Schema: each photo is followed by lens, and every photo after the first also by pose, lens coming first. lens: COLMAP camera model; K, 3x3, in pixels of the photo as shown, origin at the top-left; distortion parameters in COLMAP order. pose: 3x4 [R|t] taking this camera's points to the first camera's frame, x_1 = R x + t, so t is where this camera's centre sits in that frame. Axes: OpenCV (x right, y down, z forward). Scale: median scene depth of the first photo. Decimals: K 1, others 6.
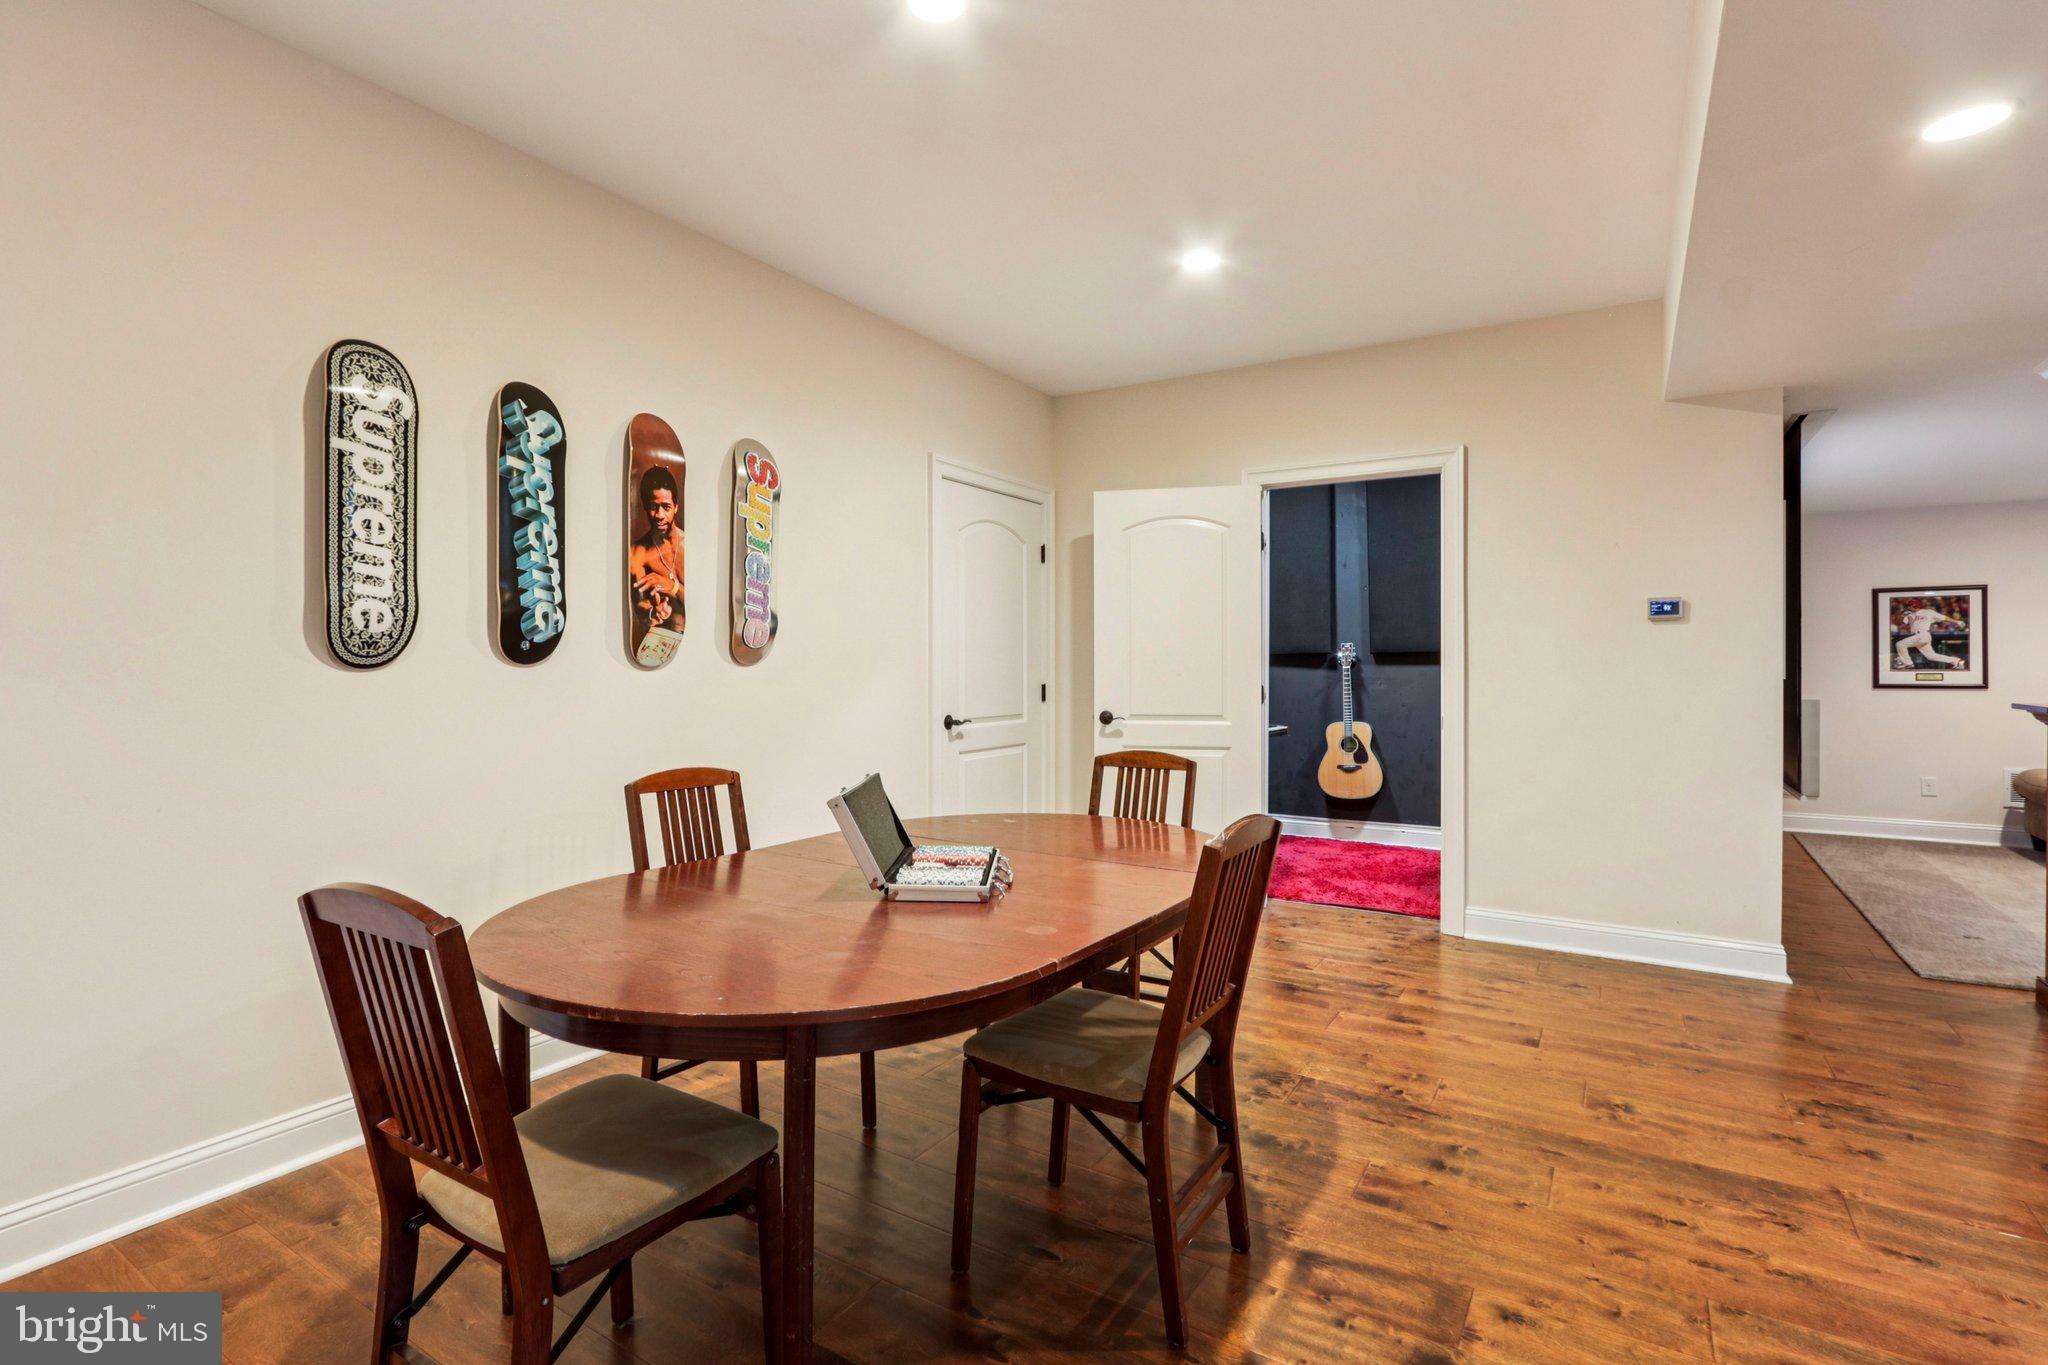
lens RADIAL K [[960.1, 0, 1012.5], [0, 960.1, 665.7], [0, 0, 1]] dist [-0.003517, 0.000317]
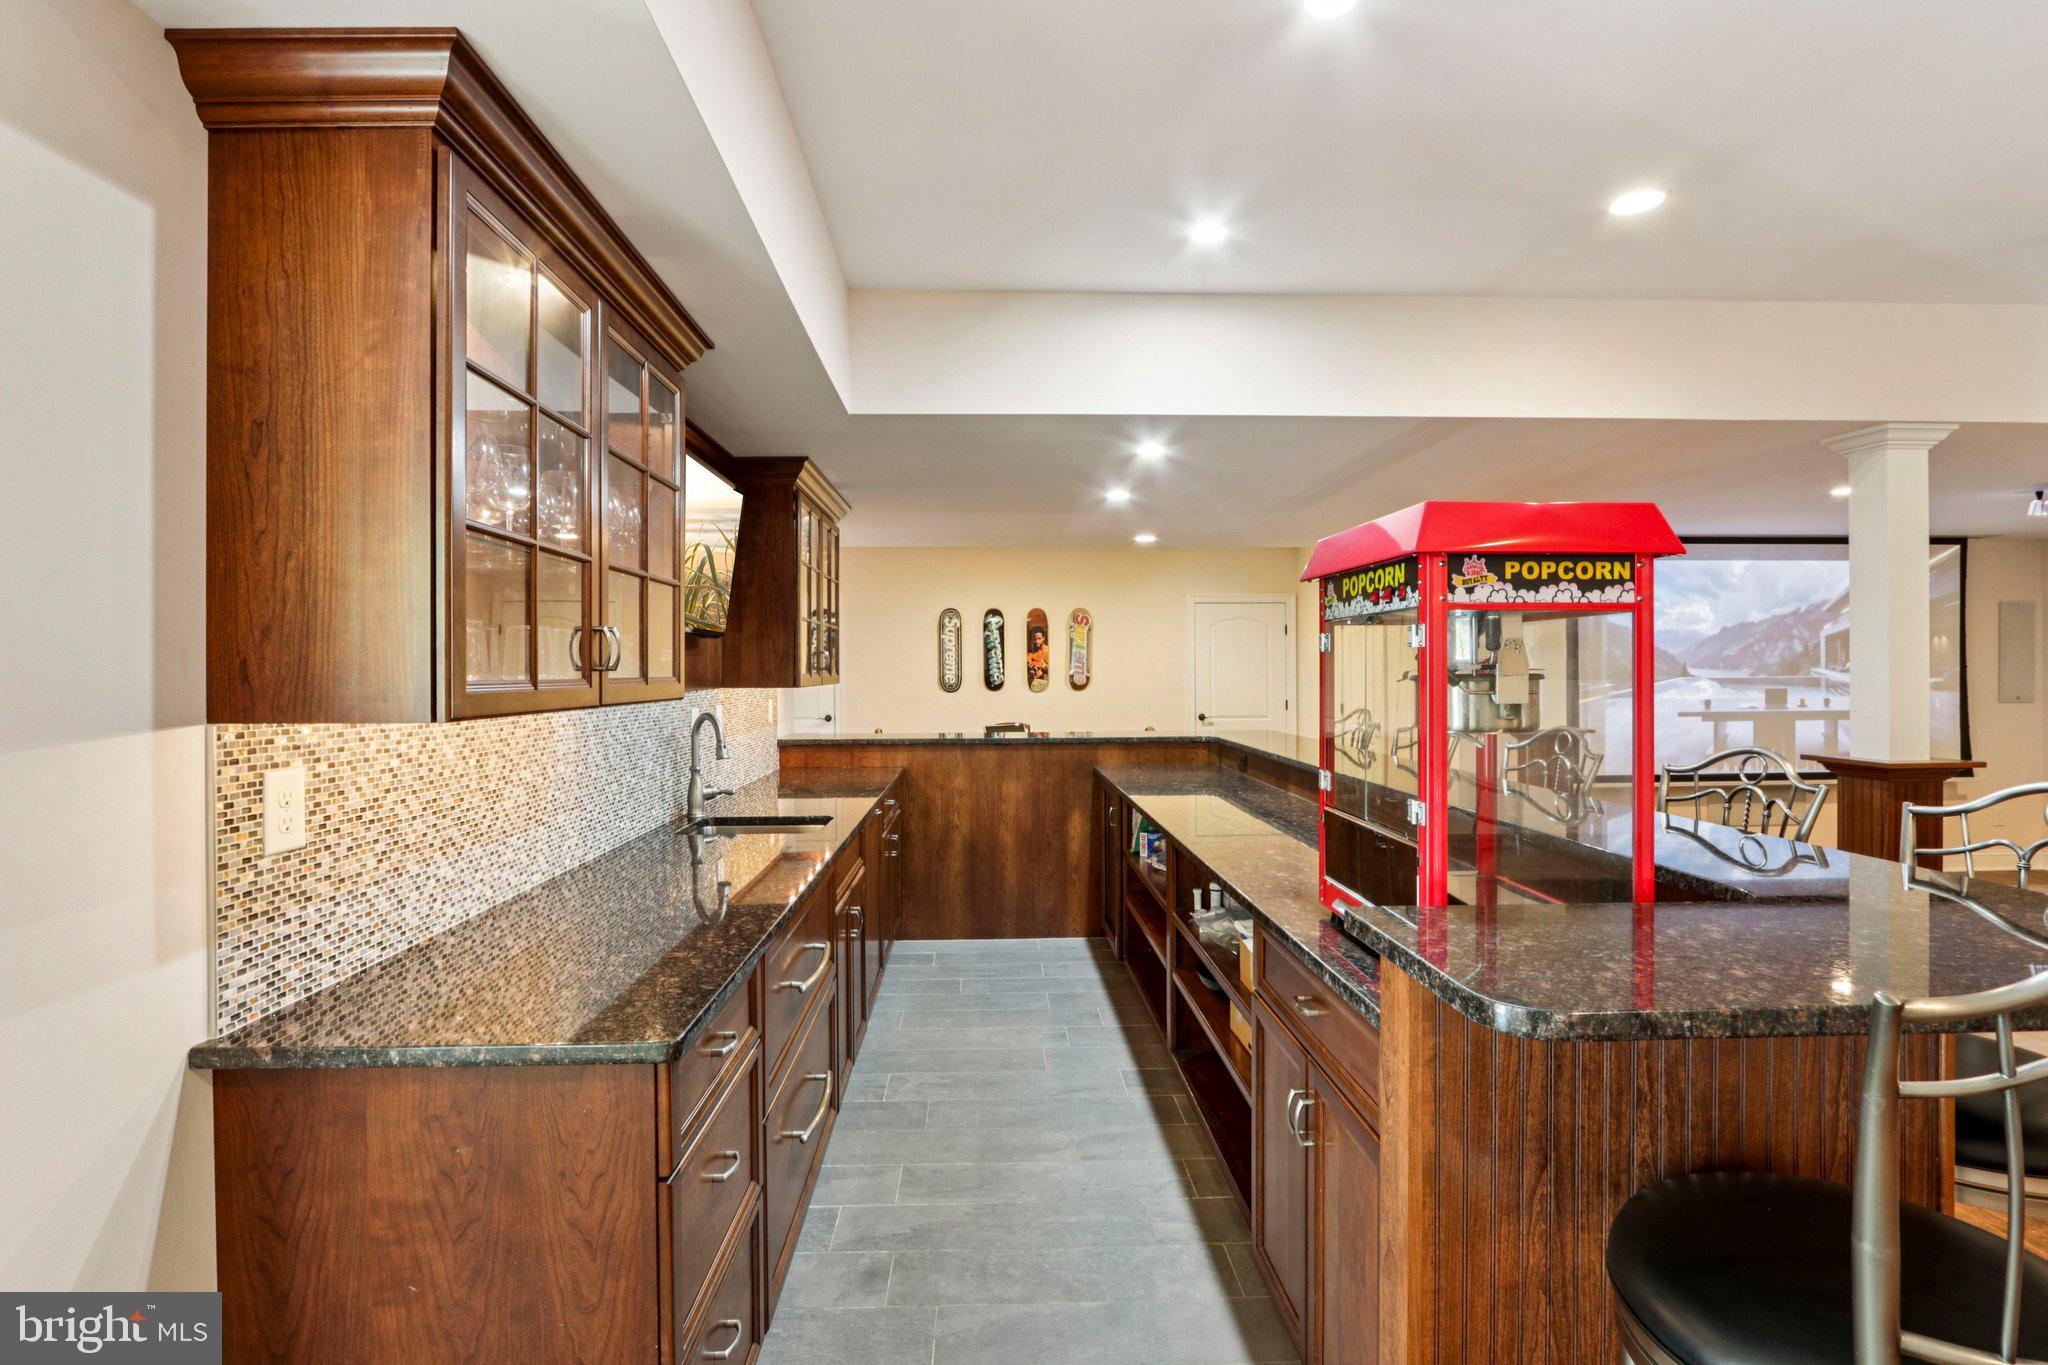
lens RADIAL K [[960.1, 0, 1051.9], [0, 960.1, 674.9], [0, 0, 1]] dist [-0.003517, 0.000317]
pose [[0.583756, 0.000255, -0.811929, 2.345353], [0.002018, 0.999996, 0.001765, -0.062991], [0.811926, -0.002668, 0.583754, -0.810738]]
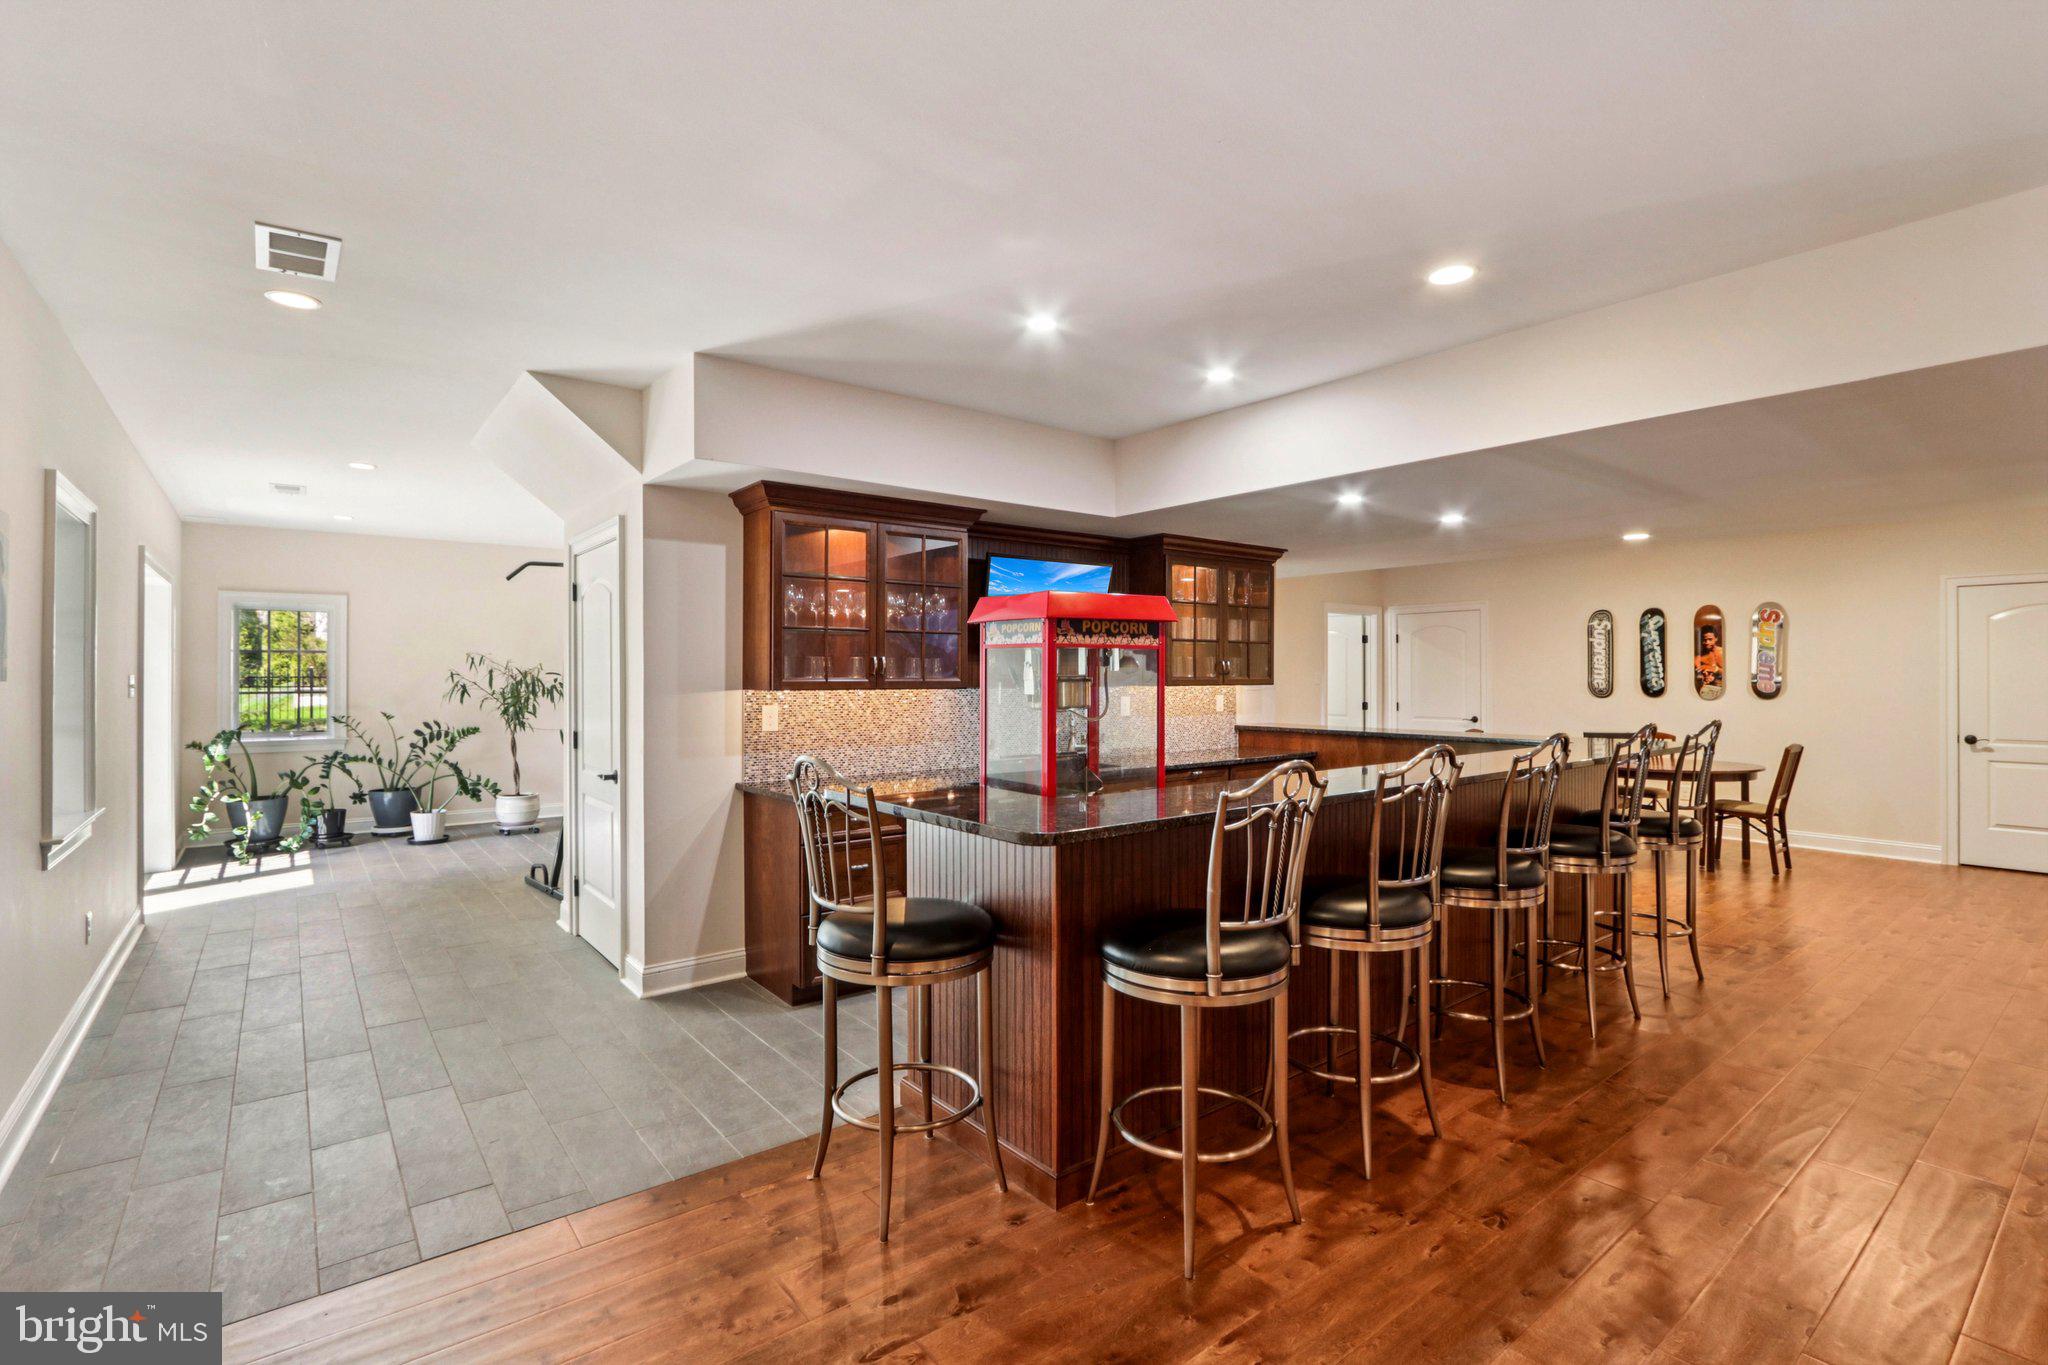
lens RADIAL K [[960.1, 0, 1024.8], [0, 960.1, 675.6], [0, 0, 1]] dist [-0.003517, 0.000317]
pose [[-0.321214, 0.000445, -0.947006, 3.067128], [-0.005081, 0.999985, 0.002193, -0.068416], [0.946993, 0.005516, -0.321207, 0.061476]]
